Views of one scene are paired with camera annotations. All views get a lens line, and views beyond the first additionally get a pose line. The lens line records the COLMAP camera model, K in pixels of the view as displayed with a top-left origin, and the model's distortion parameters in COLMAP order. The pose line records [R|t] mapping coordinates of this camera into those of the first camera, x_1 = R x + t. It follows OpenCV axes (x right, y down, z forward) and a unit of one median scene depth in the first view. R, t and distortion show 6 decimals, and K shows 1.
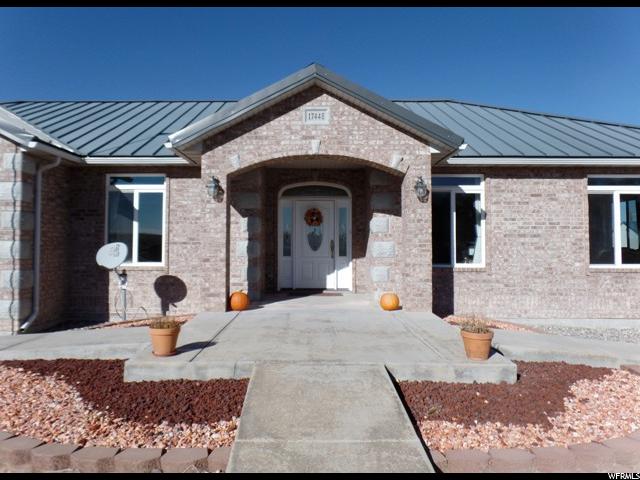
lens RADIAL K [[435.6, 0, 318.4], [0, 435.6, 239.9], [0, 0, 1]] dist [0.000348, -0.005507]
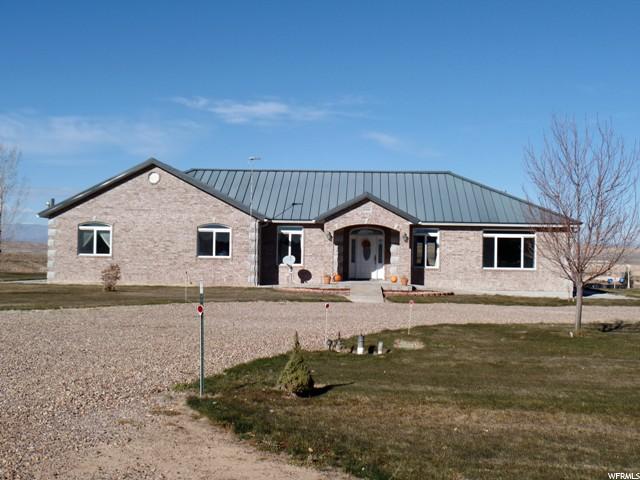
lens RADIAL K [[1081.4, 0, 318.2], [0, 1081.4, 240.6], [0, 0, 1]] dist [0.111446, 0.000000]
pose [[0.997935, 0.013041, -0.062892, 0.099778], [-0.013205, 0.999910, -0.002200, -0.063895], [0.062858, 0.003026, 0.998018, -4.885483]]
